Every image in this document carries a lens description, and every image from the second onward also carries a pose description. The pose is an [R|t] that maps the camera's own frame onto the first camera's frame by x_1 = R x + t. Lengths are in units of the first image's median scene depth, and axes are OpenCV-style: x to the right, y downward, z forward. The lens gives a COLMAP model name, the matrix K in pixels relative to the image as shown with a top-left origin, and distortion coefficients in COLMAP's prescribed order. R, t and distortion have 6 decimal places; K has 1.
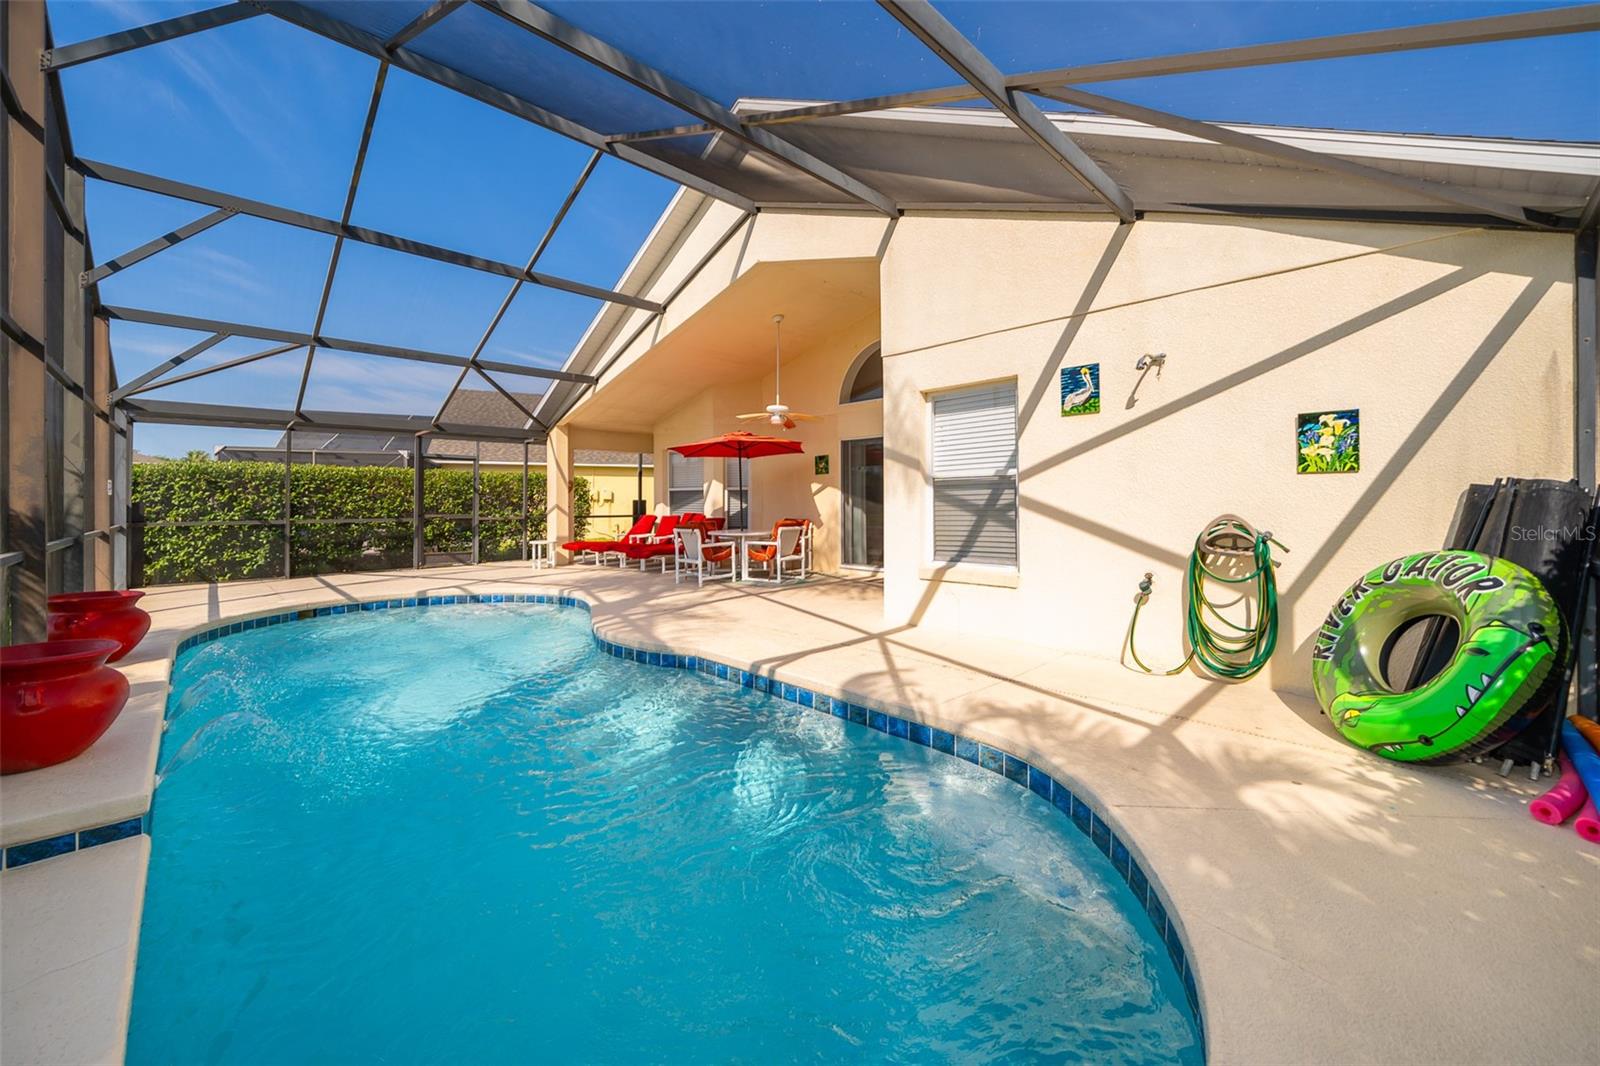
lens RADIAL K [[618.1, 0, 801.6], [0, 618.1, 508.8], [0, 0, 1]] dist [-0.003794, -0.000224]
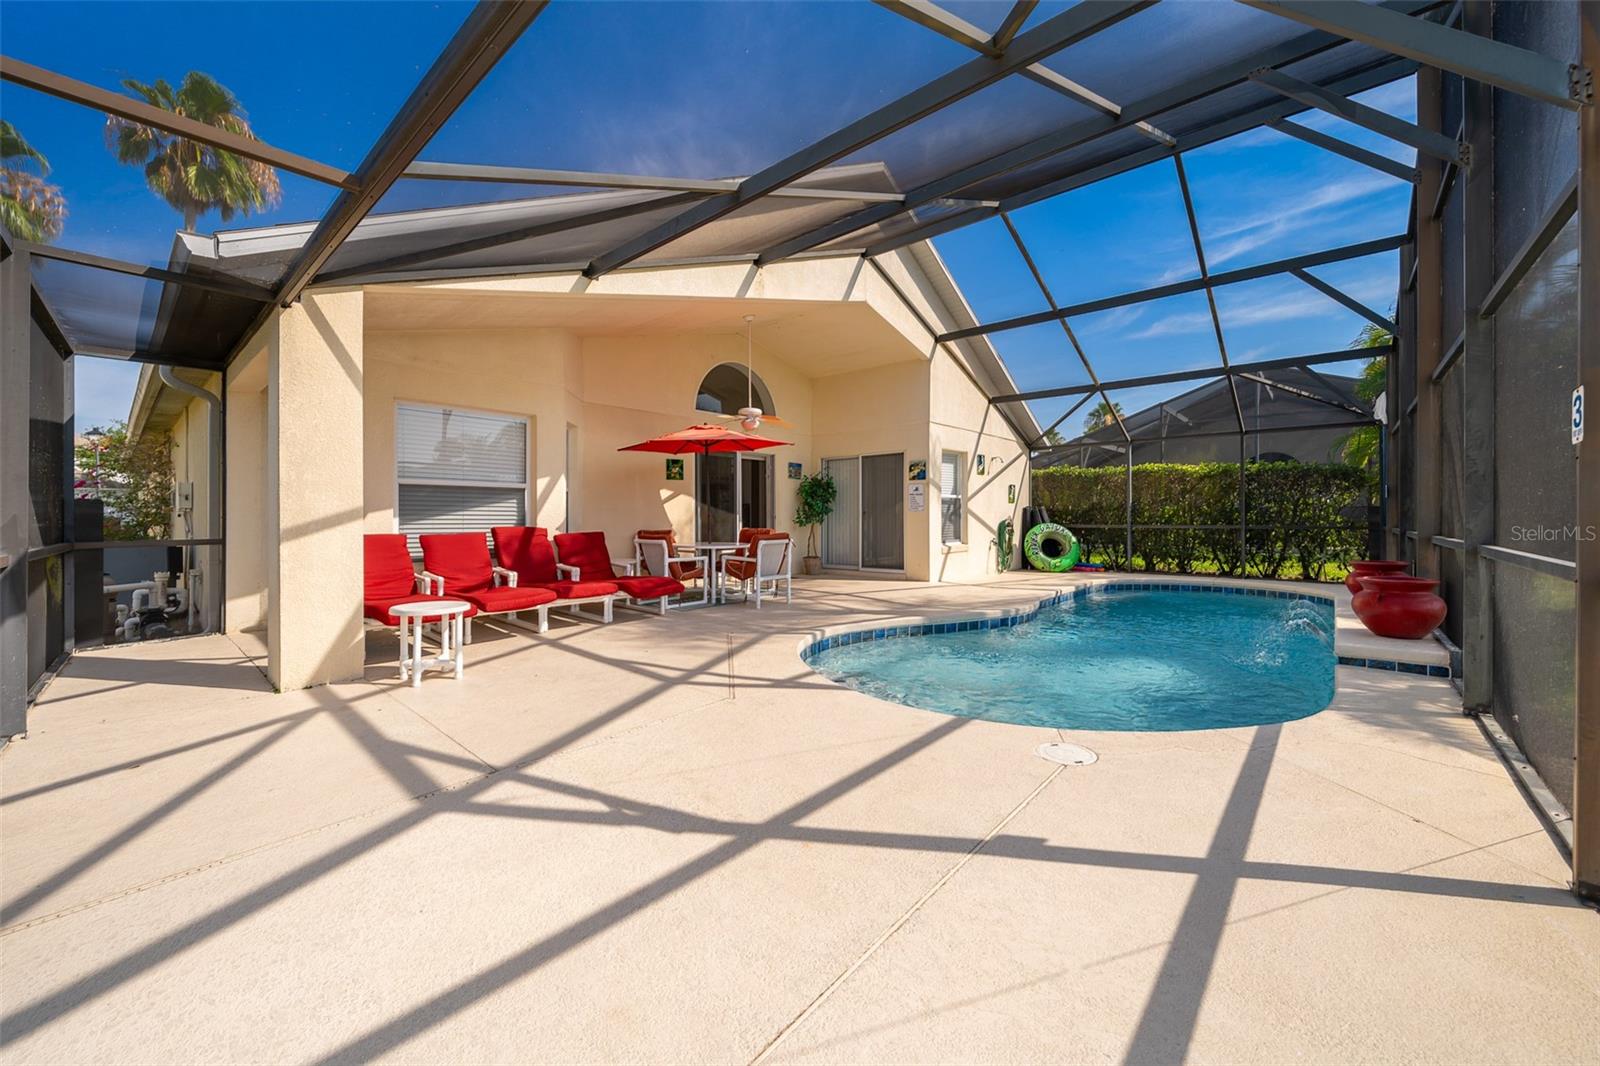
lens RADIAL K [[610.5, 0, 807.3], [0, 610.5, 530.9], [0, 0, 1]] dist [-0.002128, -0.000194]
pose [[-0.079658, -0.010702, 0.996765, -1.004386], [0.018245, 0.999759, 0.012193, 0.013519], [-0.996655, 0.019157, -0.079443, 0.995488]]
